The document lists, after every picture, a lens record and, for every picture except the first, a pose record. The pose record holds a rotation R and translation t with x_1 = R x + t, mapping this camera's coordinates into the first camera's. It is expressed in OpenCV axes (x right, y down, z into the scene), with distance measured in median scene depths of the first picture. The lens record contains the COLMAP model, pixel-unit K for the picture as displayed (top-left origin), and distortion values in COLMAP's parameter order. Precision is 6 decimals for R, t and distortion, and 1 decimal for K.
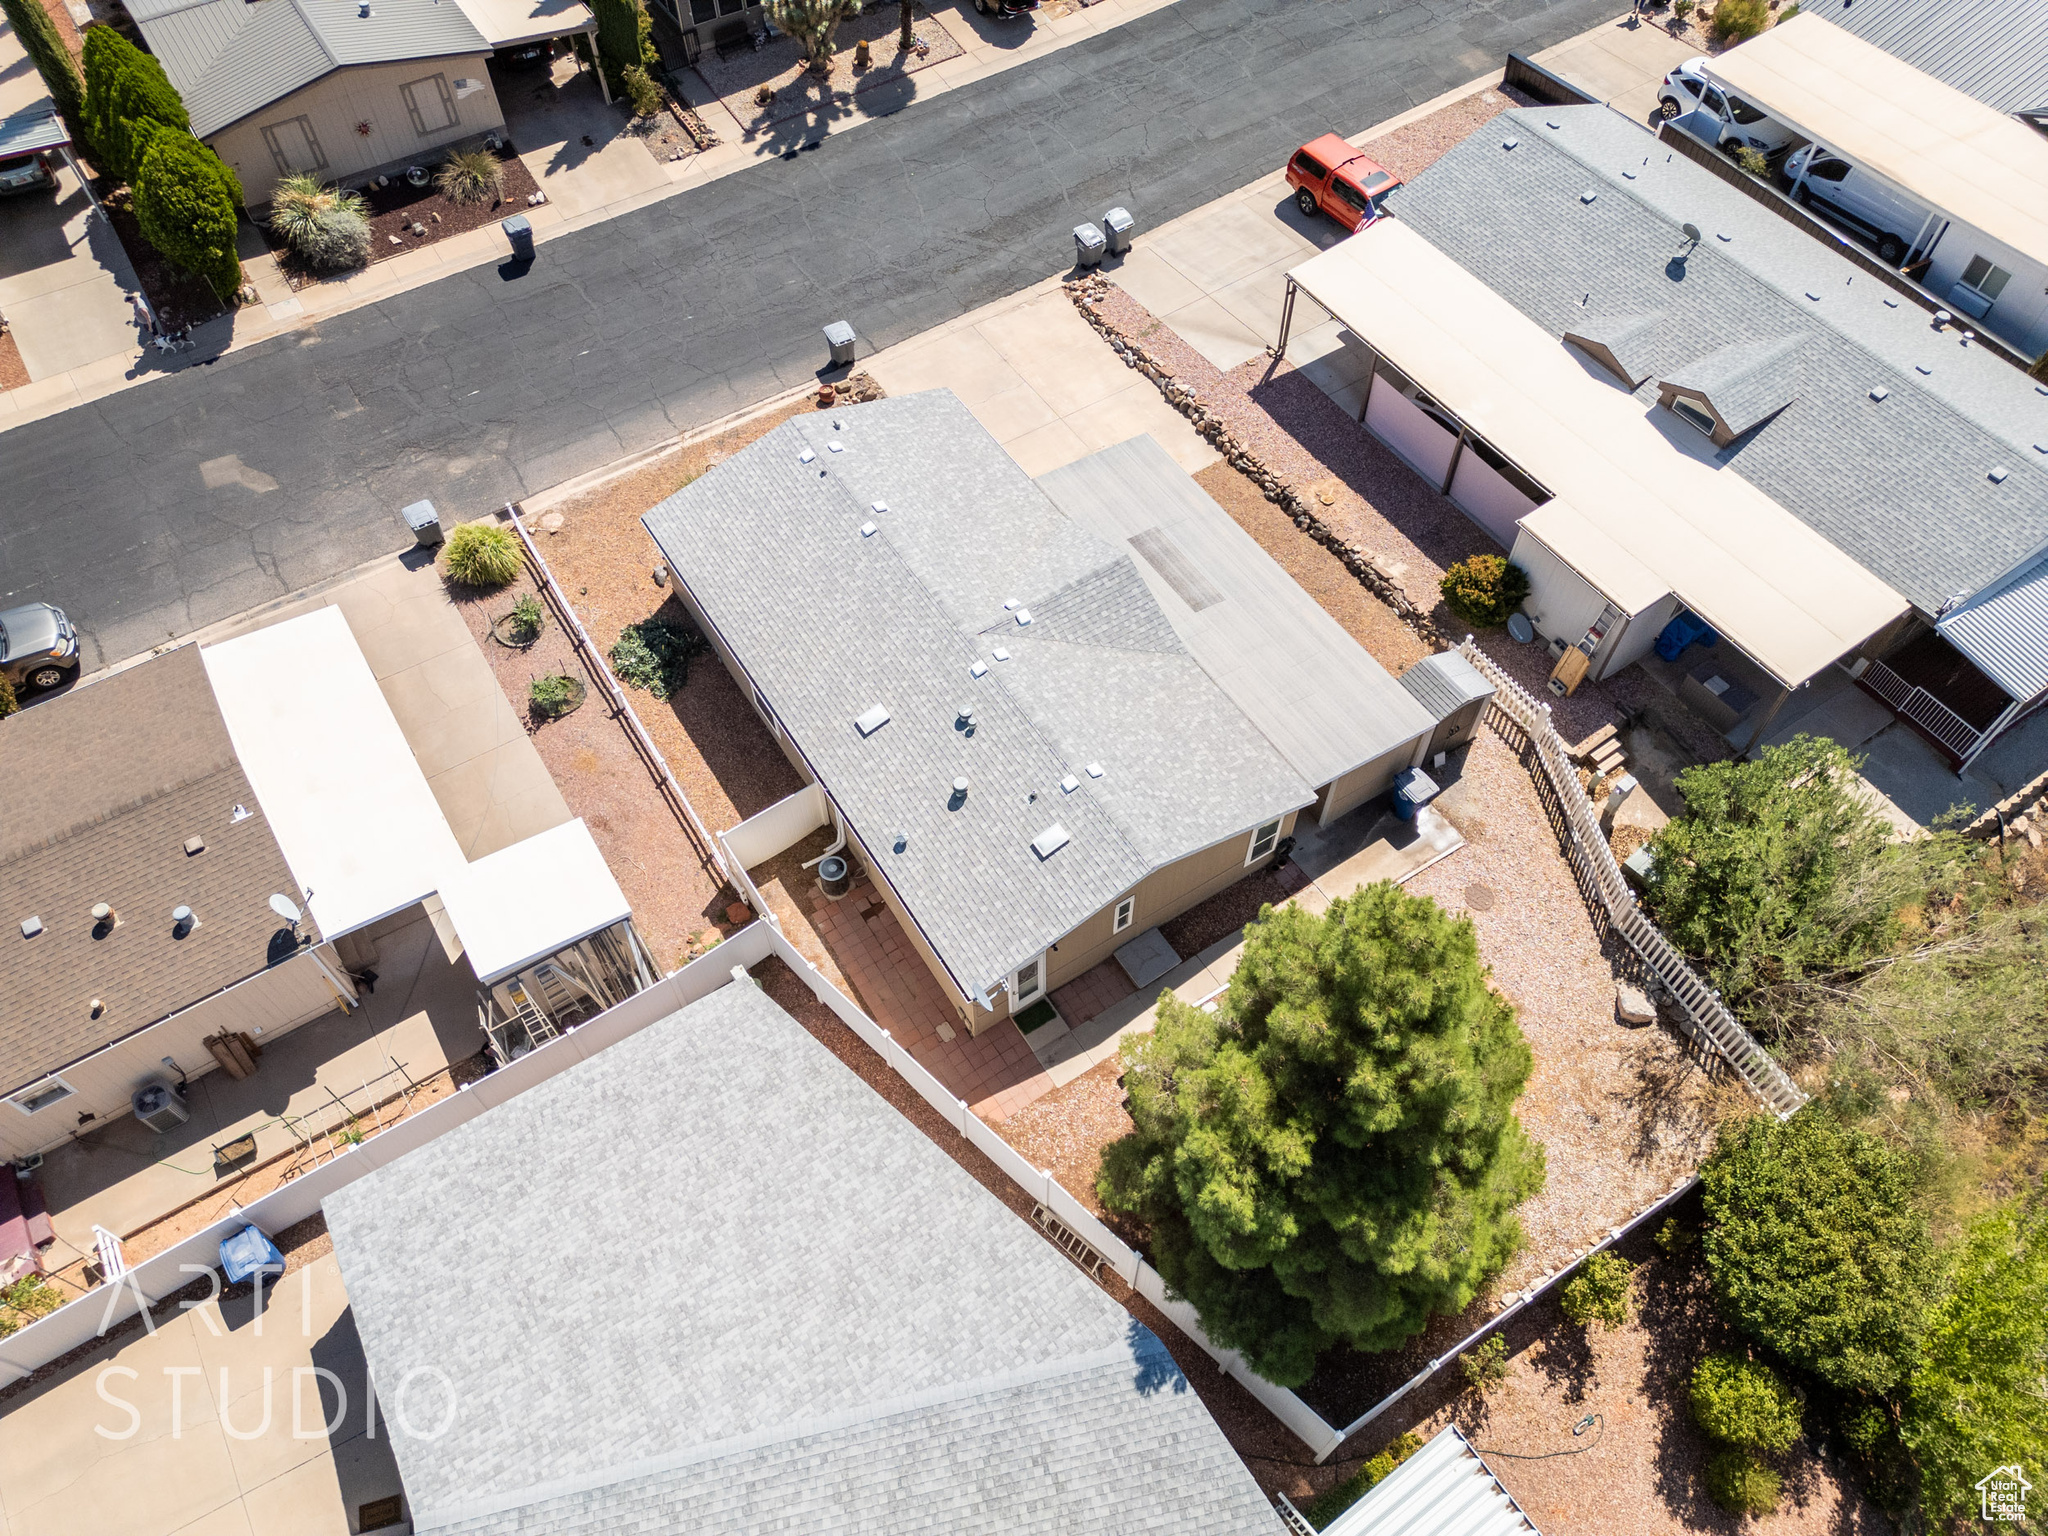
lens RADIAL K [[1437.5, 0, 1026.6], [0, 1437.5, 765.5], [0, 0, 1]] dist [0.072228, -0.065637]
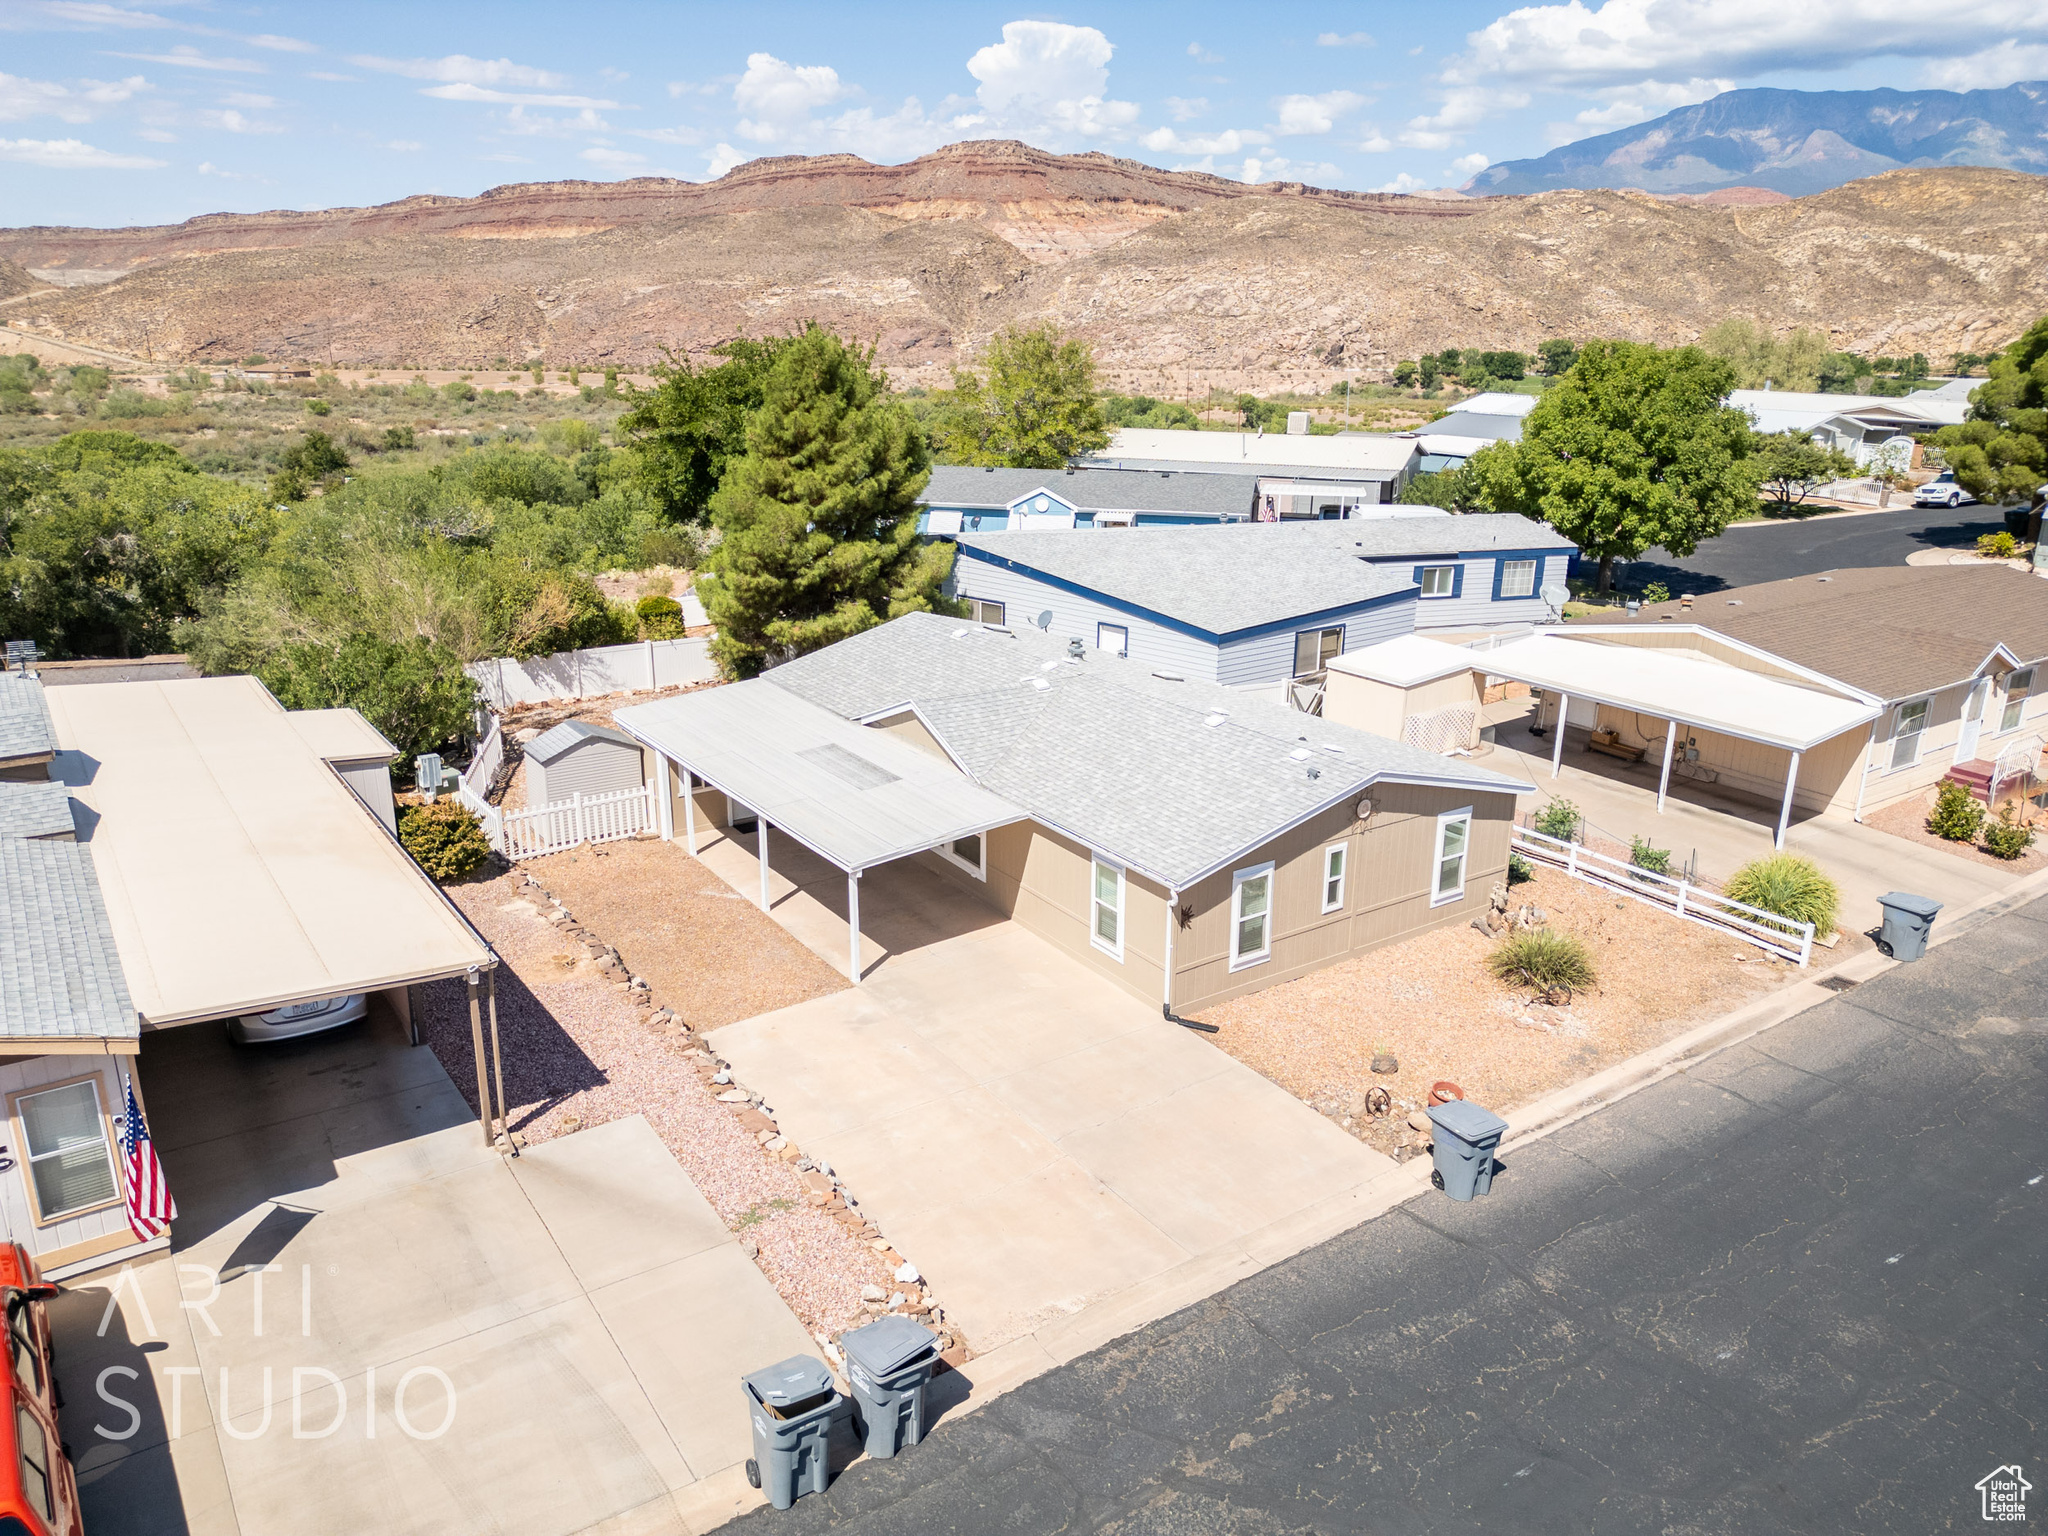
lens RADIAL K [[1437.5, 0, 1028.1], [0, 1437.5, 762.0], [0, 0, 1]] dist [0.072228, -0.065637]
pose [[-0.999352, 0.001572, -0.035972, 0.027941], [-0.033977, 0.289495, 0.956576, -0.855634], [0.011917, 0.957178, -0.289253, 1.147847]]
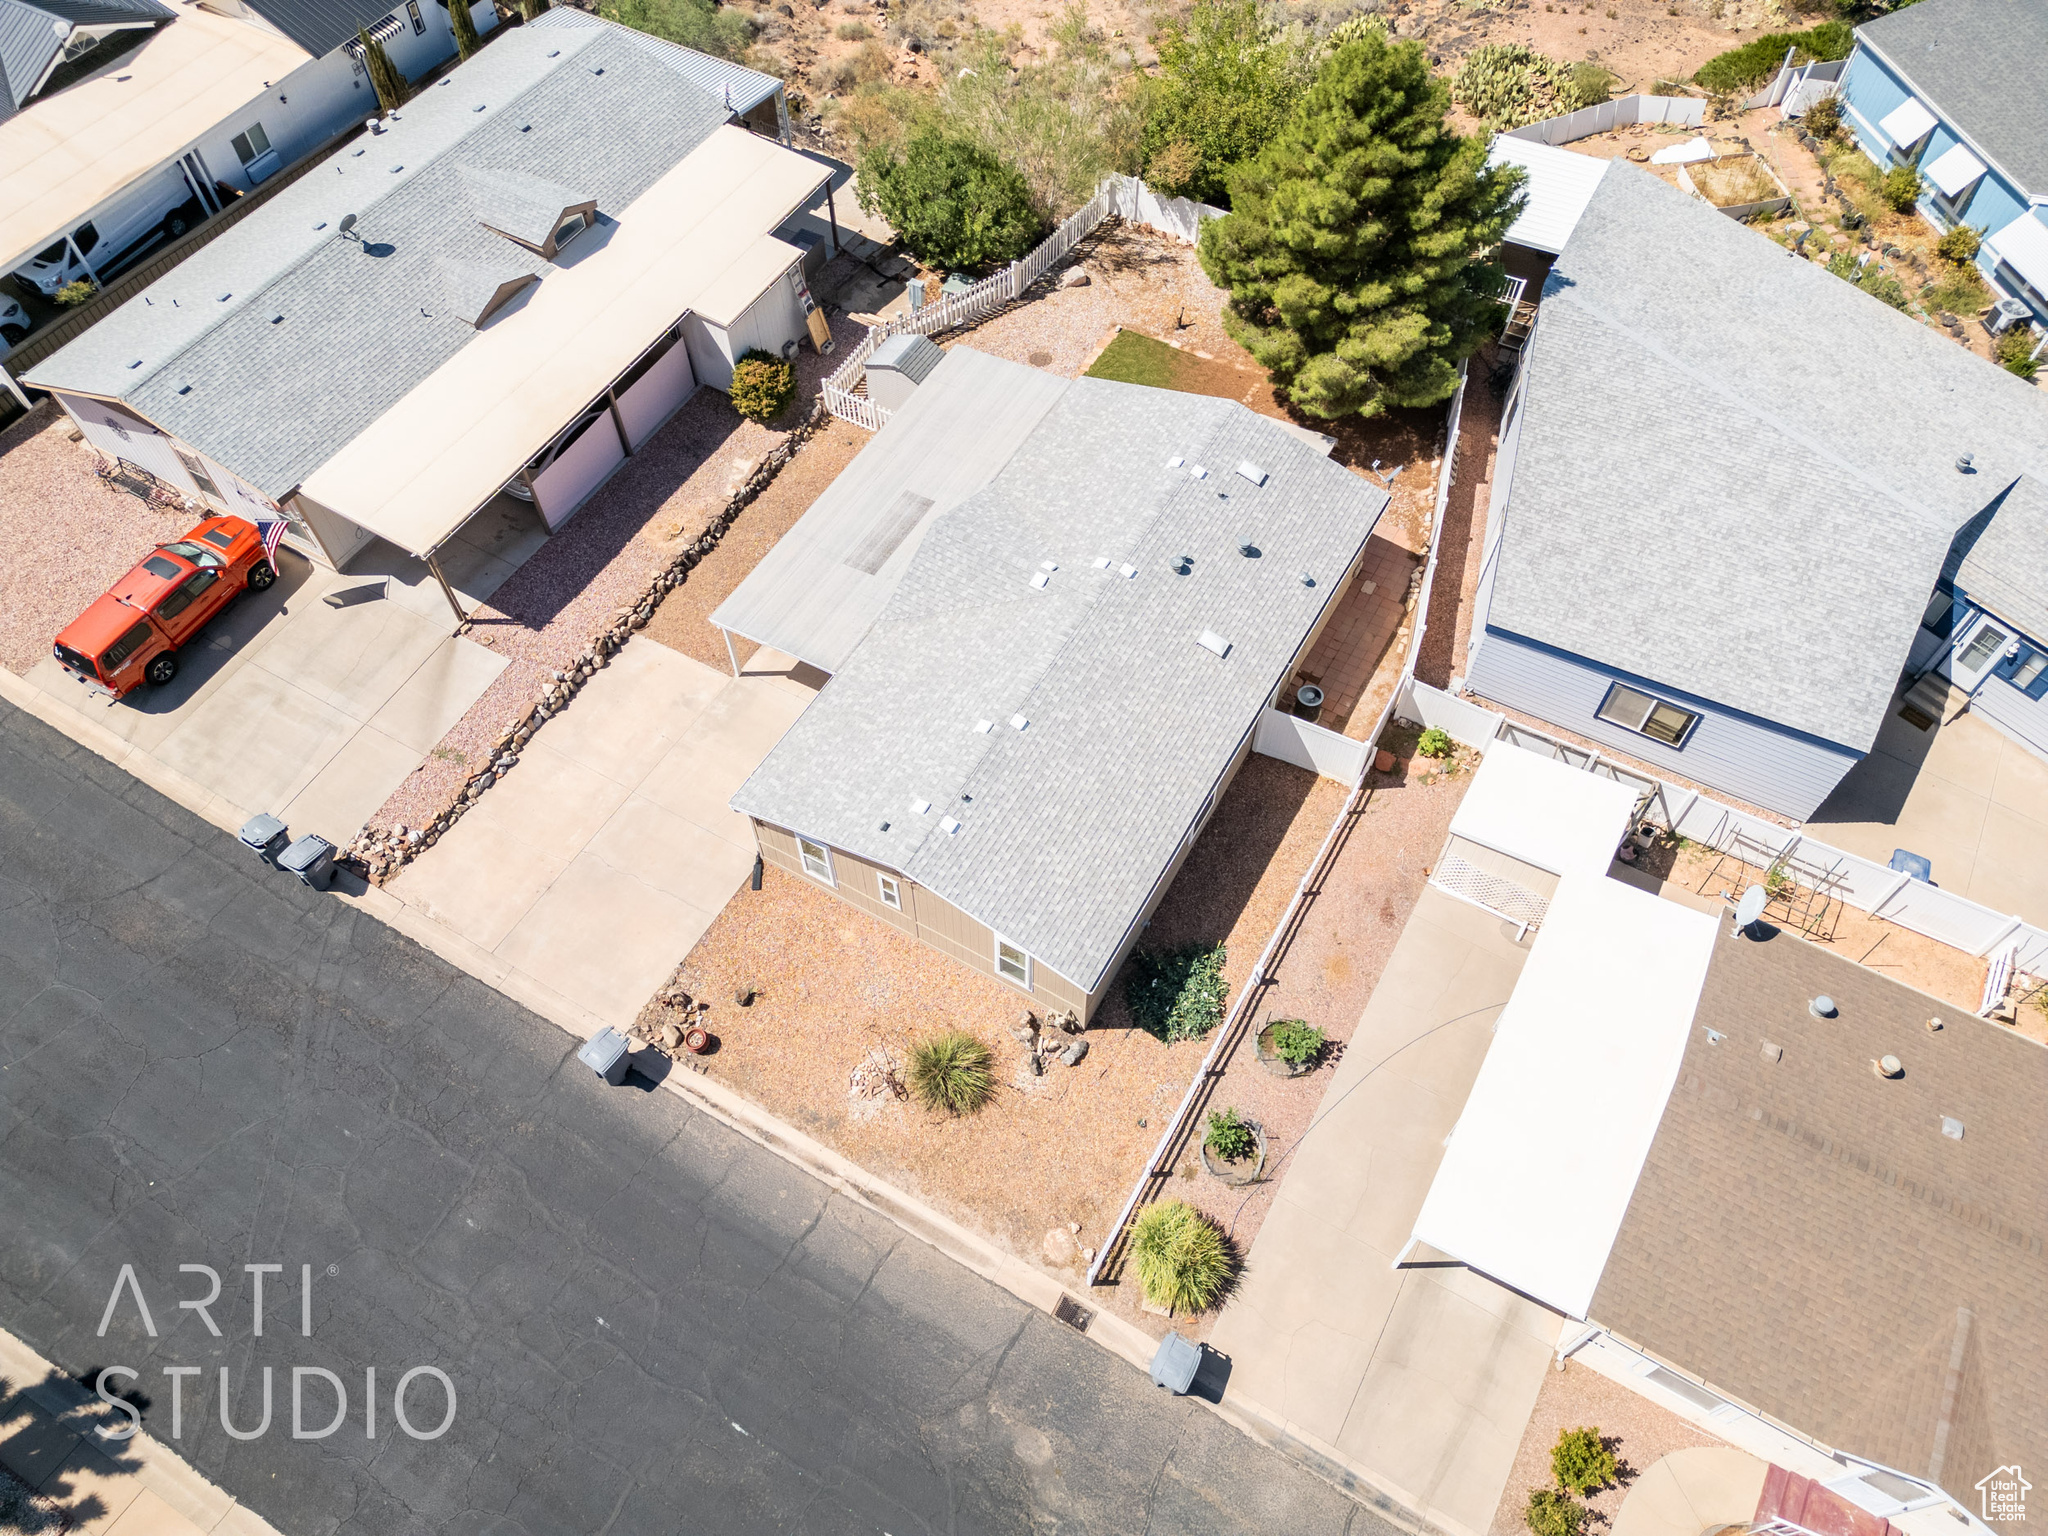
lens RADIAL K [[1437.5, 0, 1025.1], [0, 1437.5, 764.6], [0, 0, 1]] dist [0.072228, -0.065637]
pose [[-0.457960, -0.733834, 0.501757, -0.528573], [0.733325, 0.007197, 0.679840, -0.701746], [-0.502501, 0.679290, 0.534843, 0.484890]]
